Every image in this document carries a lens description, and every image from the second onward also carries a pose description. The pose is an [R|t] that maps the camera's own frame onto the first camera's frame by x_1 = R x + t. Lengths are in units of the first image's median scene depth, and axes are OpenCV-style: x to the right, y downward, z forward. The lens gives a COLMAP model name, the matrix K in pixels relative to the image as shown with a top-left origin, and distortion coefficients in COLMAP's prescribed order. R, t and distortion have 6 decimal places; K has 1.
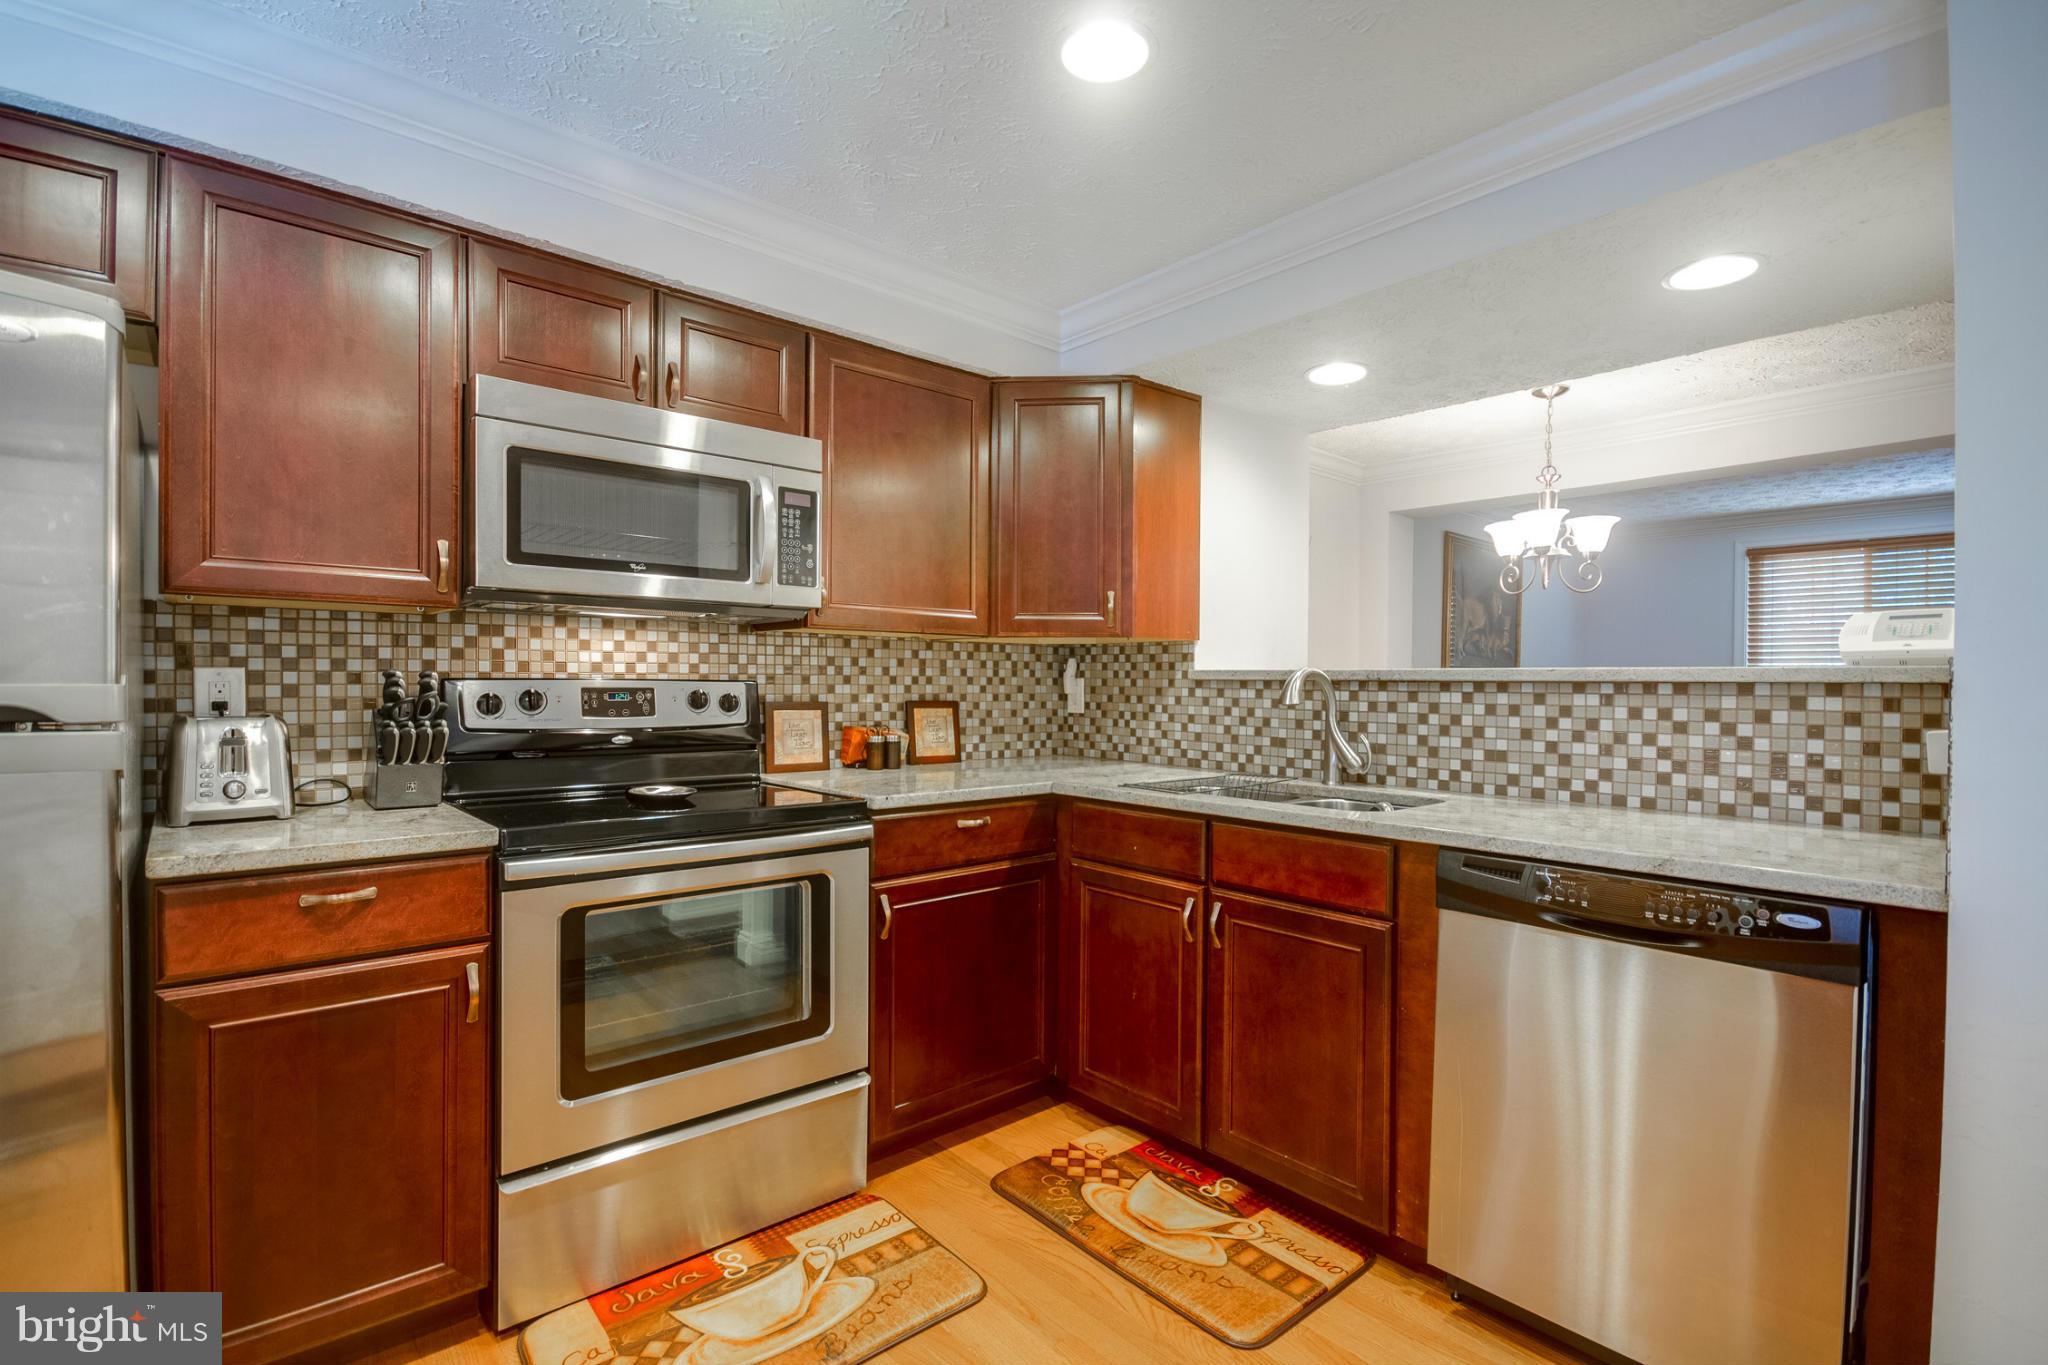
lens RADIAL K [[943.9, 0, 1024.5], [0, 943.9, 689.1], [0, 0, 1]] dist [-0.013788, 0.015349]
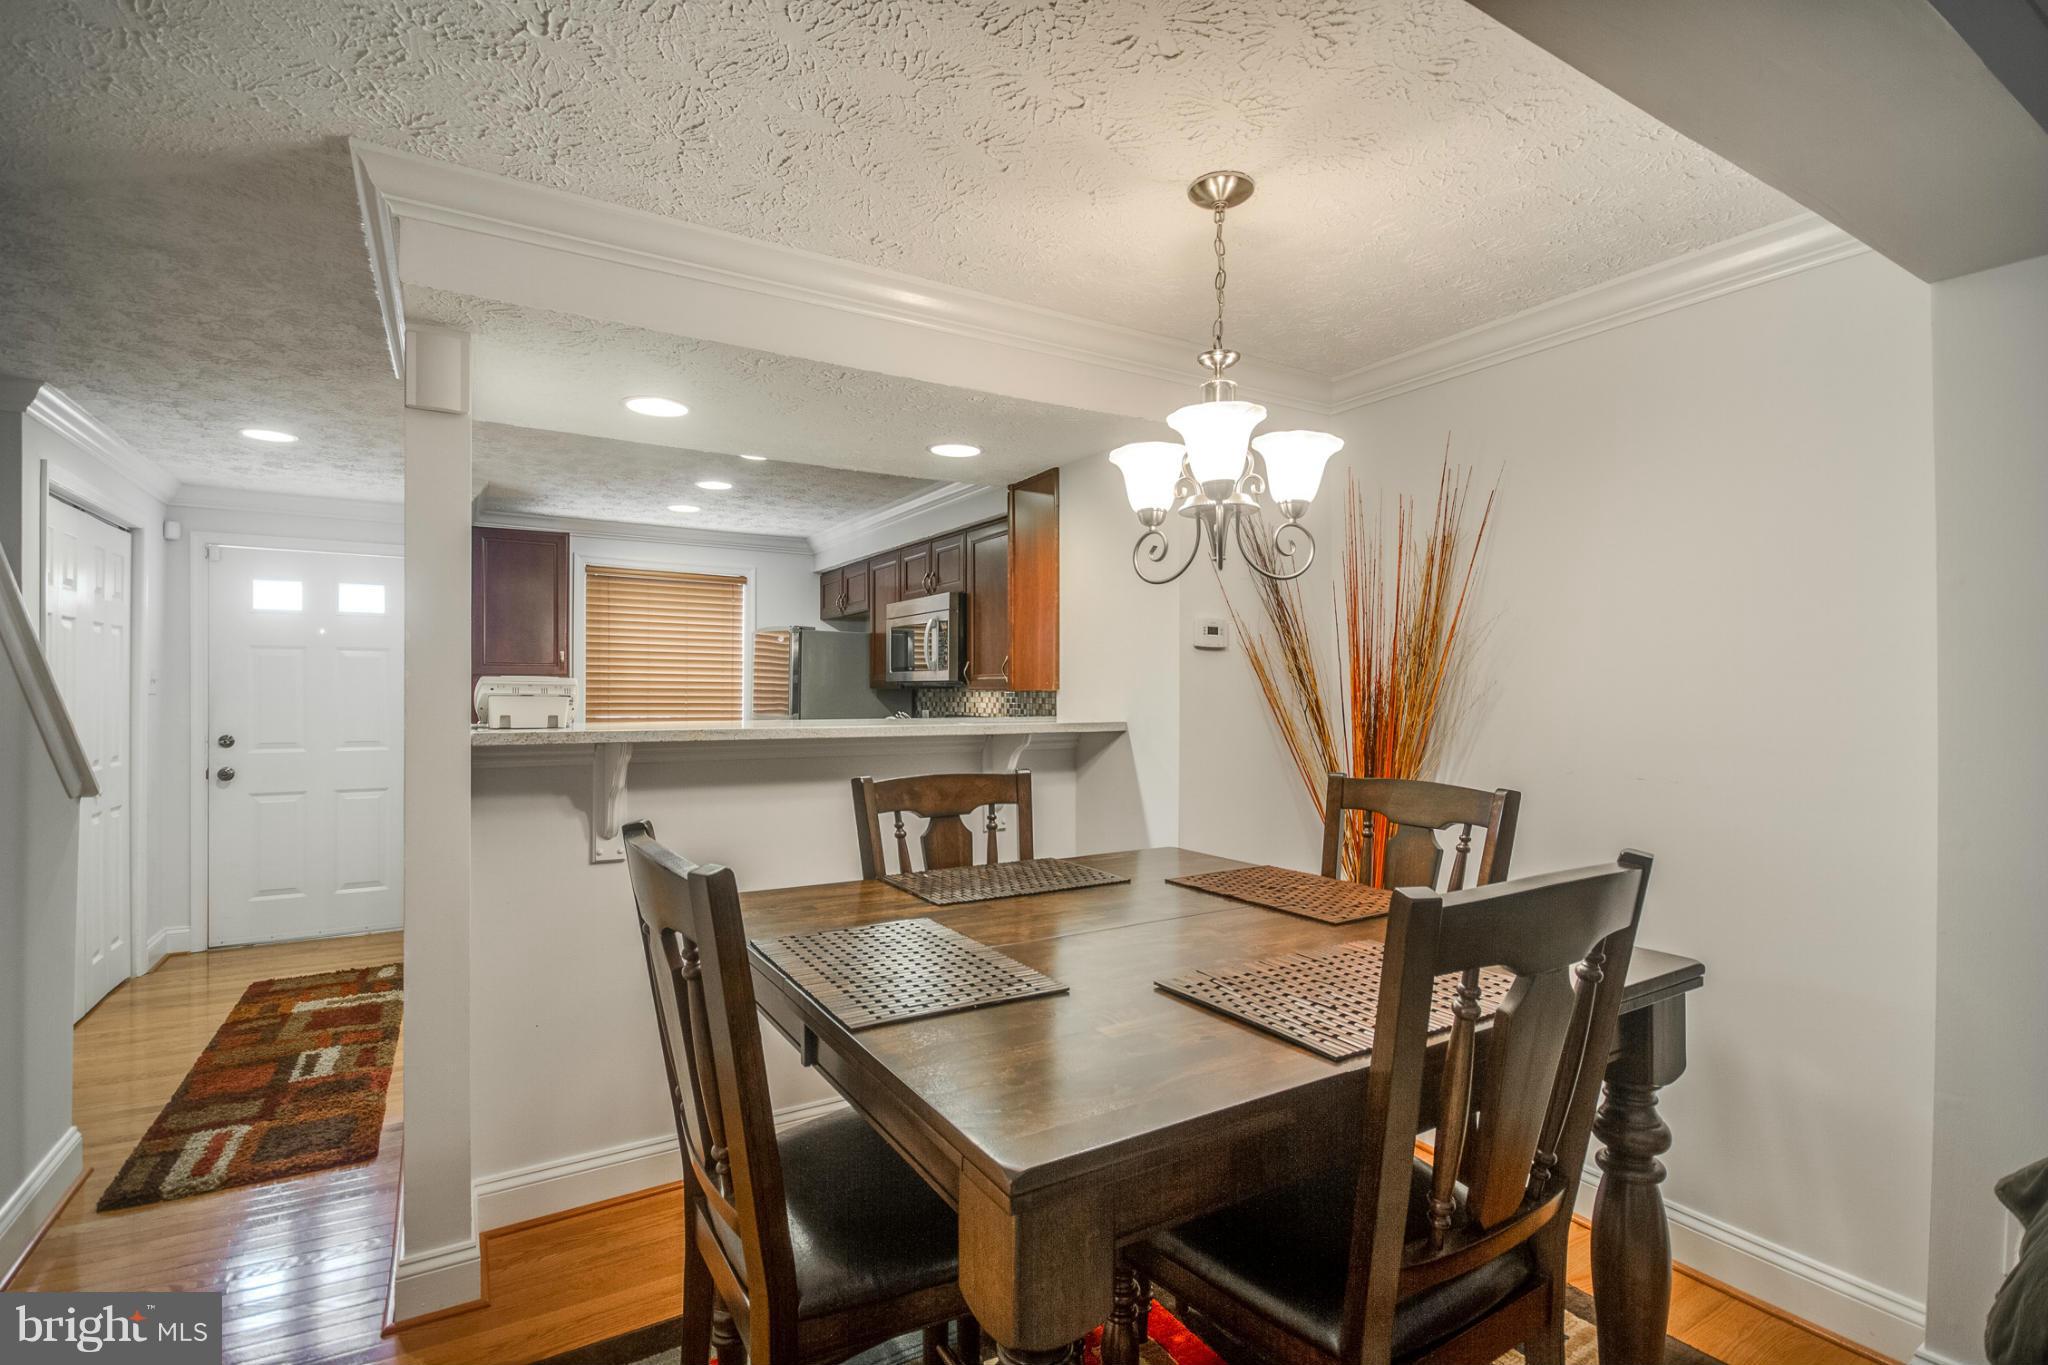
lens RADIAL K [[947.2, 0, 1030.4], [0, 947.2, 688.4], [0, 0, 1]] dist [-0.010388, -0.000028]
pose [[-0.173947, -0.011317, -0.984690, 1.541343], [-0.011533, 0.999889, -0.009454, -0.051146], [0.984687, 0.009712, -0.174058, 1.411142]]
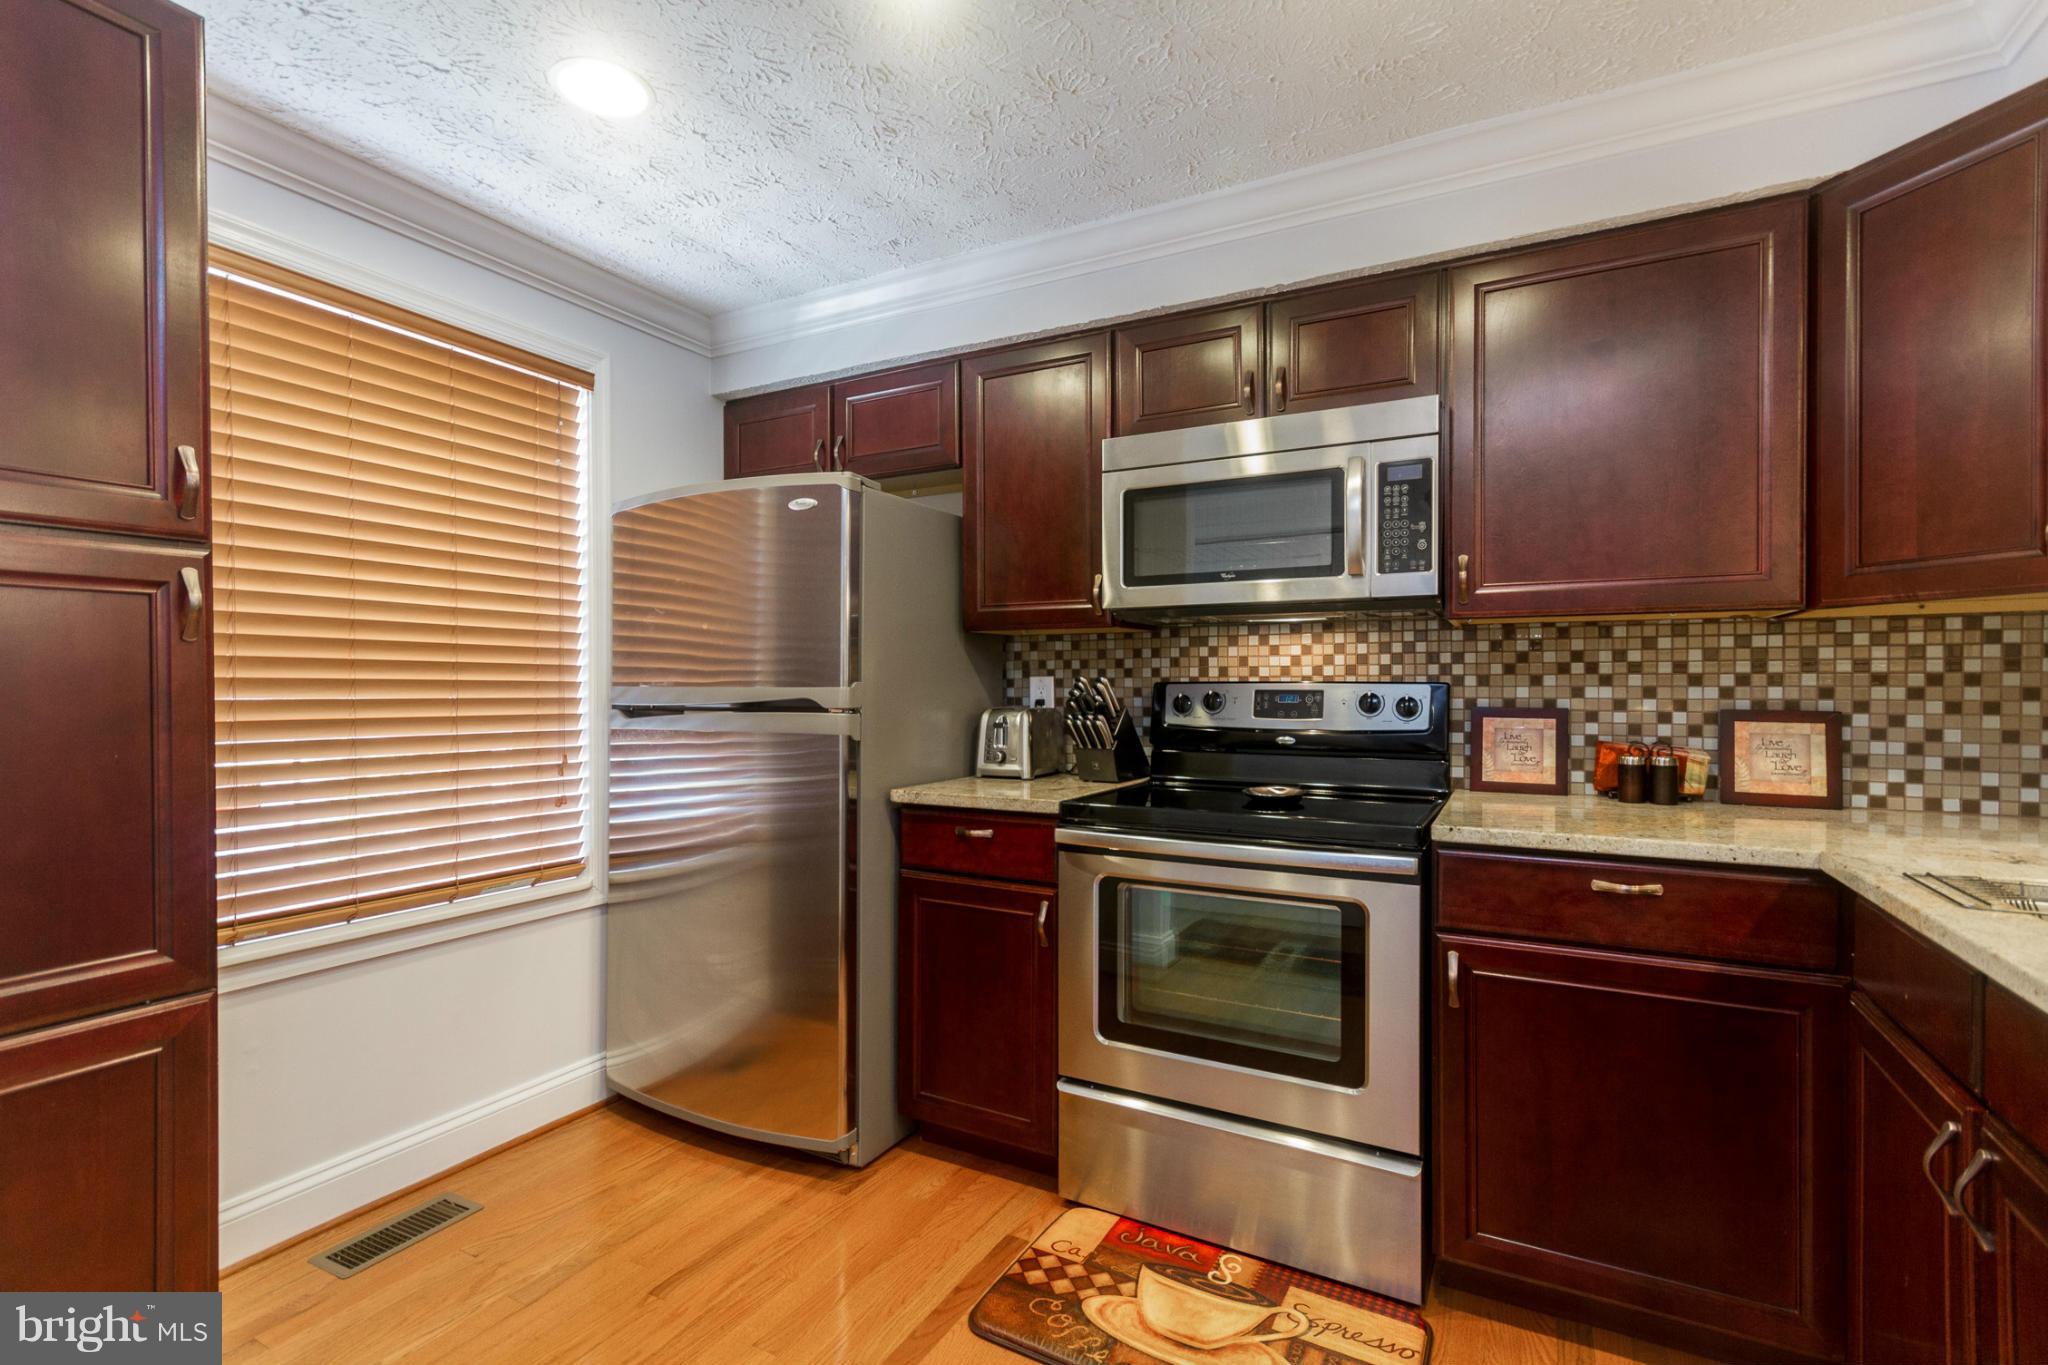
lens RADIAL K [[941.2, 0, 1022.3], [0, 941.2, 689.9], [0, 0, 1]] dist [0.005163, -0.000217]
pose [[0.348058, -0.000603, -0.937473, 0.415868], [-0.003357, 0.999993, -0.001889, 0.001160], [0.937467, 0.003805, 0.348053, 0.343058]]
